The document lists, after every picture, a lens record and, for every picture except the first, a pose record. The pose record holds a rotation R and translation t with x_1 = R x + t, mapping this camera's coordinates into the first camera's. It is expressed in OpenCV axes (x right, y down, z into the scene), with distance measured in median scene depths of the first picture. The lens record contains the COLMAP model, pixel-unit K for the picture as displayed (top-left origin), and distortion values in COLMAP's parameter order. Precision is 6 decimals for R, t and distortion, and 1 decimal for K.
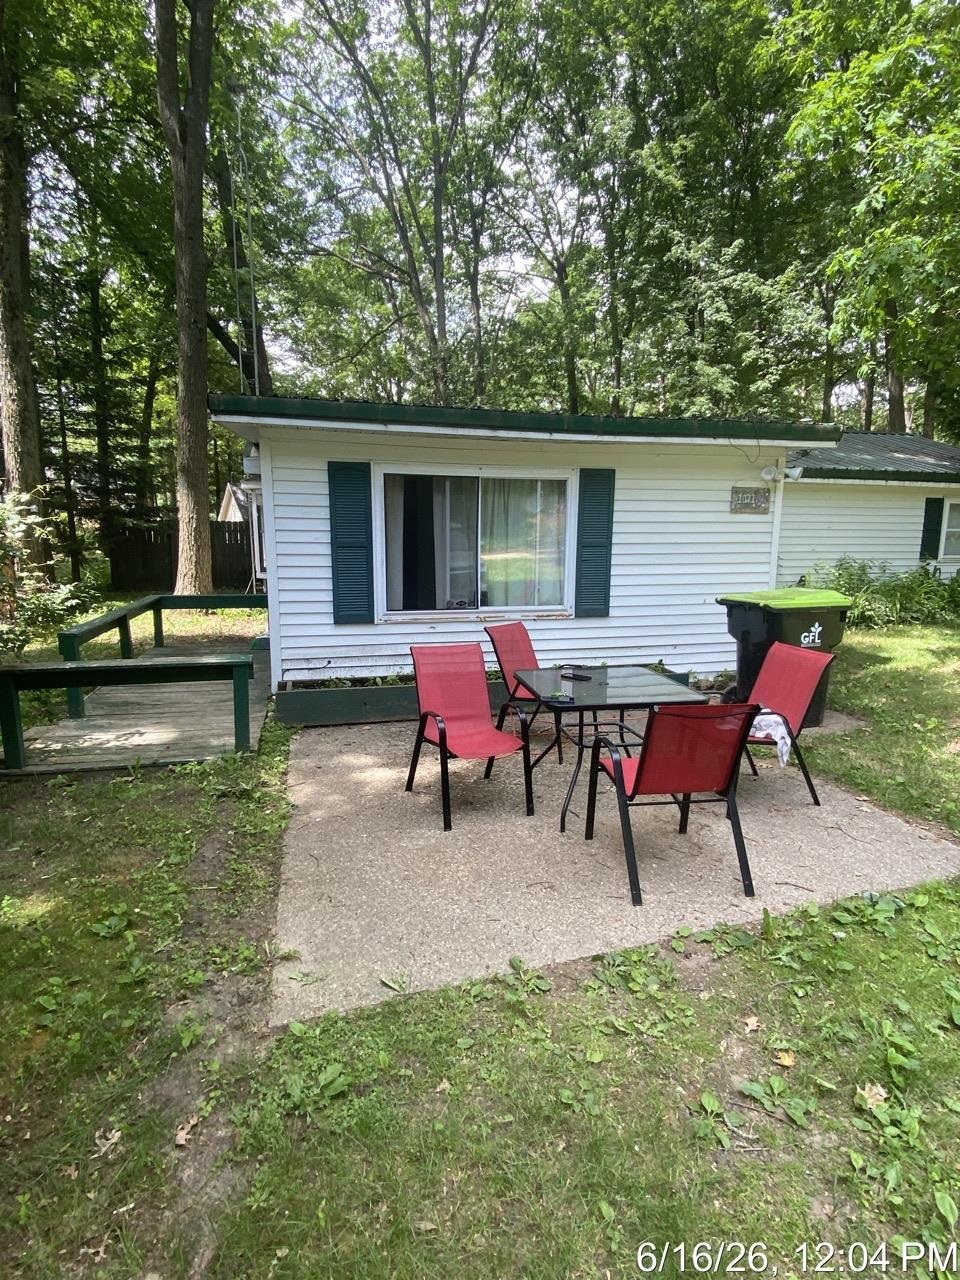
lens RADIAL K [[642.3, 0, 478.8], [0, 642.3, 634.5], [0, 0, 1]] dist [0.021588, 0.000130]
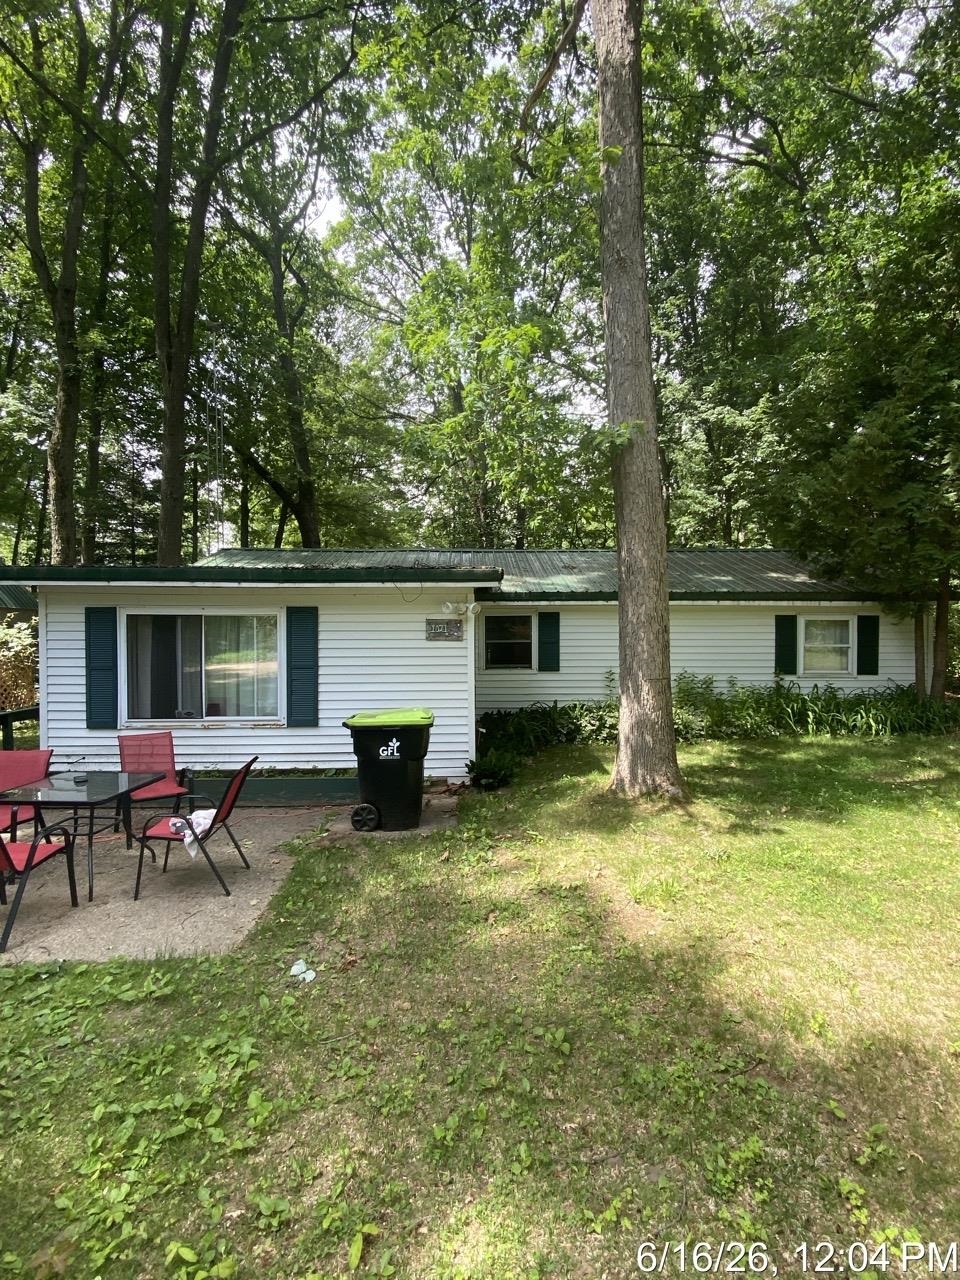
lens RADIAL K [[596.5, 0, 480.2], [0, 596.5, 642.3], [0, 0, 1]] dist [0.035269, 0.000137]
pose [[0.978572, -0.002193, -0.205894, 0.735417], [-0.027086, 0.989883, -0.139277, -0.036391], [0.204116, 0.141870, 0.968612, -0.041267]]
